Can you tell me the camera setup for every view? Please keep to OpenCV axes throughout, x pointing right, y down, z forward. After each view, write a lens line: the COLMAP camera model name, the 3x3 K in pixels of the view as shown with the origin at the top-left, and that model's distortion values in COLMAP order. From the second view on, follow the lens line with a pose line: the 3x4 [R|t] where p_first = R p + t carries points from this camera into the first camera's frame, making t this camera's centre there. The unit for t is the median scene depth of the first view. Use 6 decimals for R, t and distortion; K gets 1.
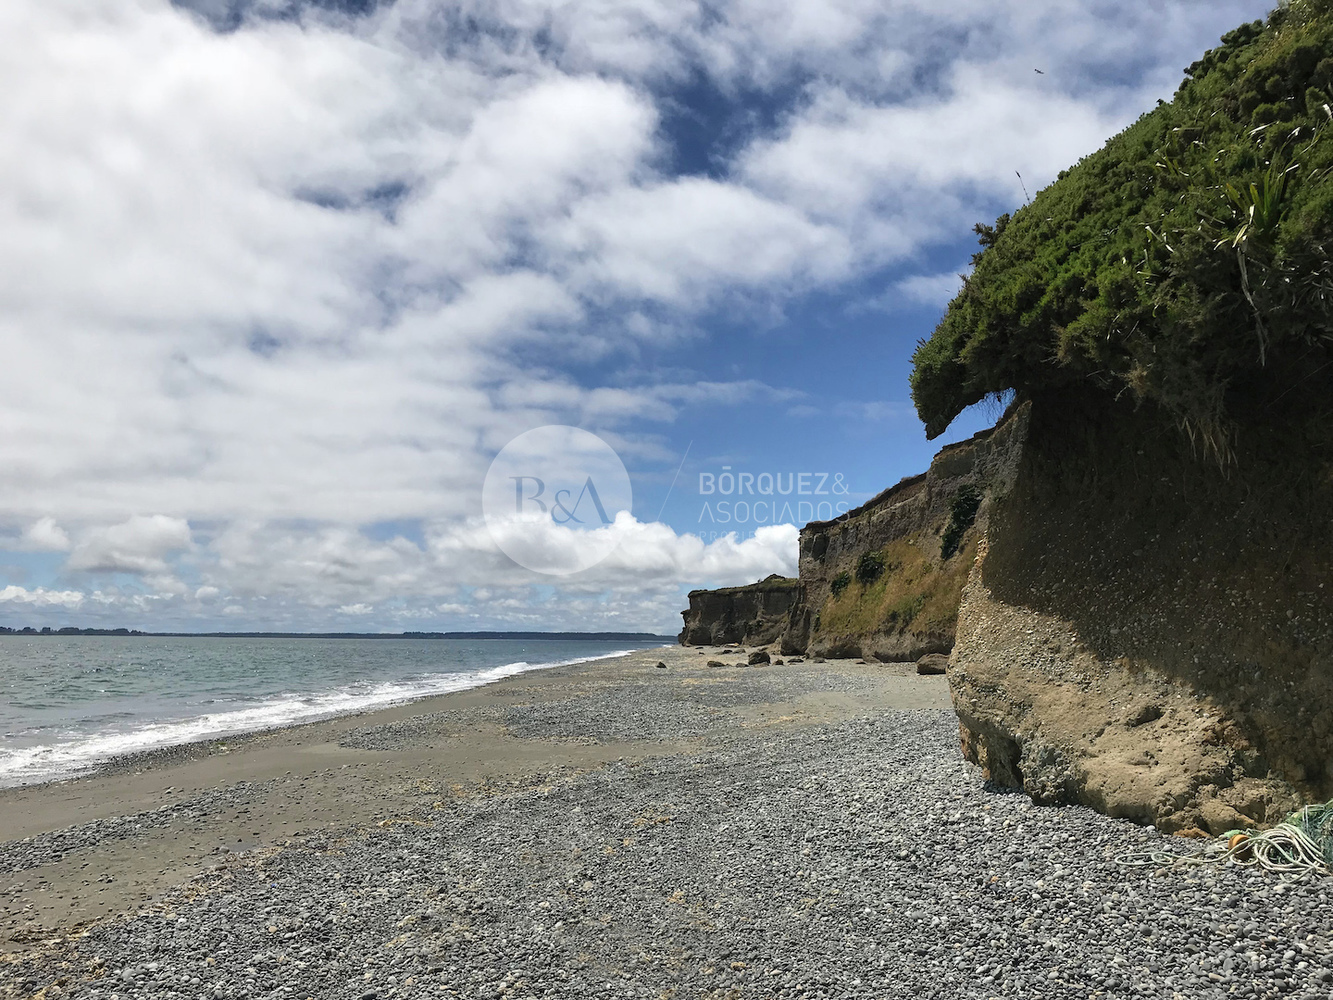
lens RADIAL K [[1088.5, 0, 675.1], [0, 1088.5, 489.9], [0, 0, 1]] dist [0.033640, -0.030674]
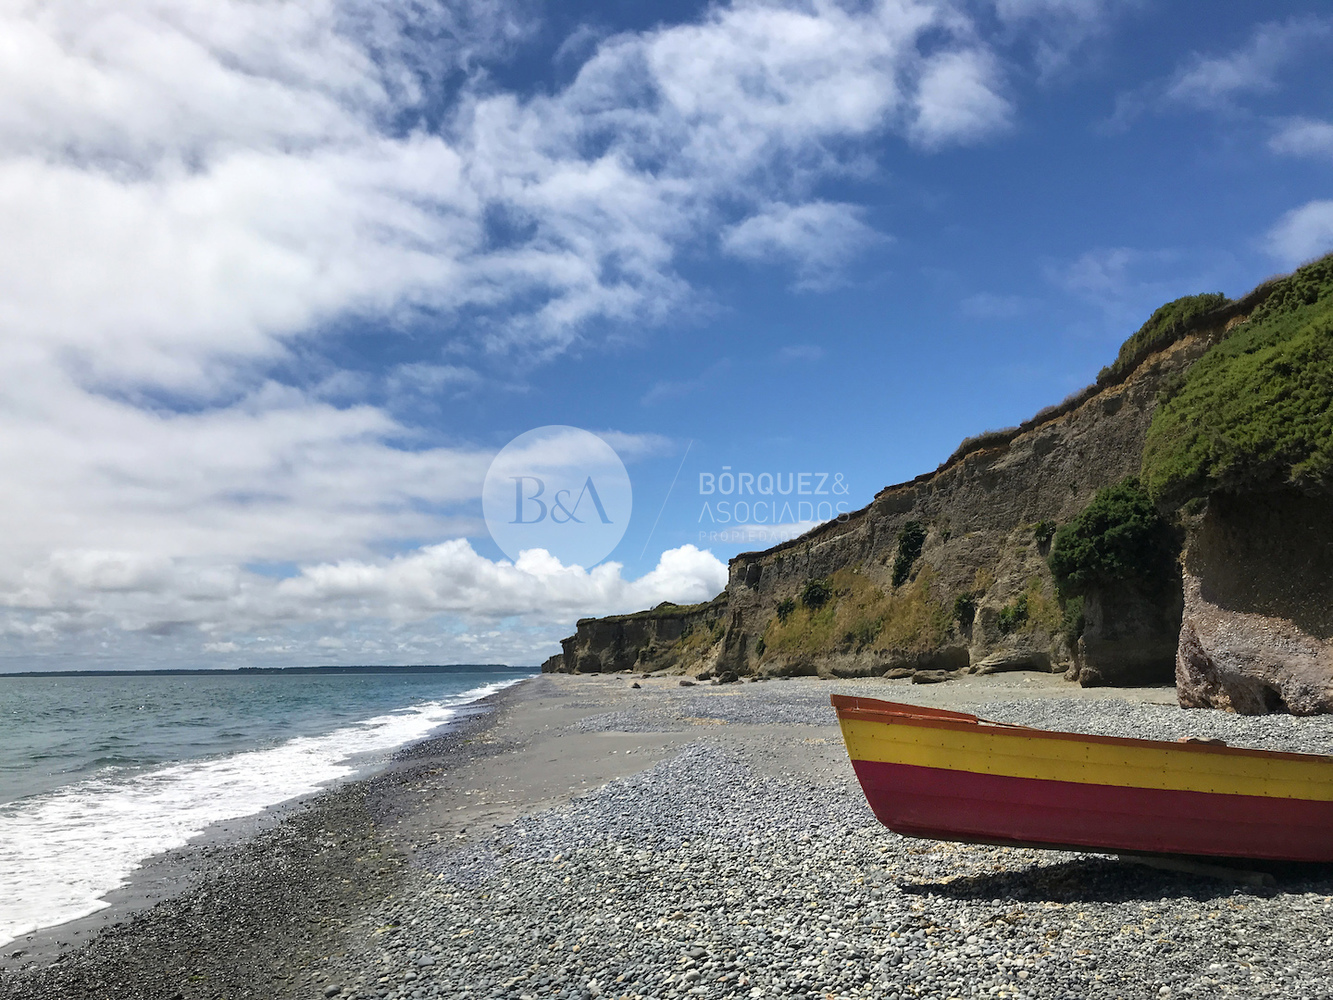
lens RADIAL K [[1088.5, 0, 686.8], [0, 1088.5, 462.7], [0, 0, 1]] dist [0.033640, -0.030674]
pose [[0.988543, 0.010092, 0.150599, -0.126383], [-0.002519, 0.998726, -0.050395, -0.006987], [-0.150916, 0.049438, 0.987310, -0.093501]]
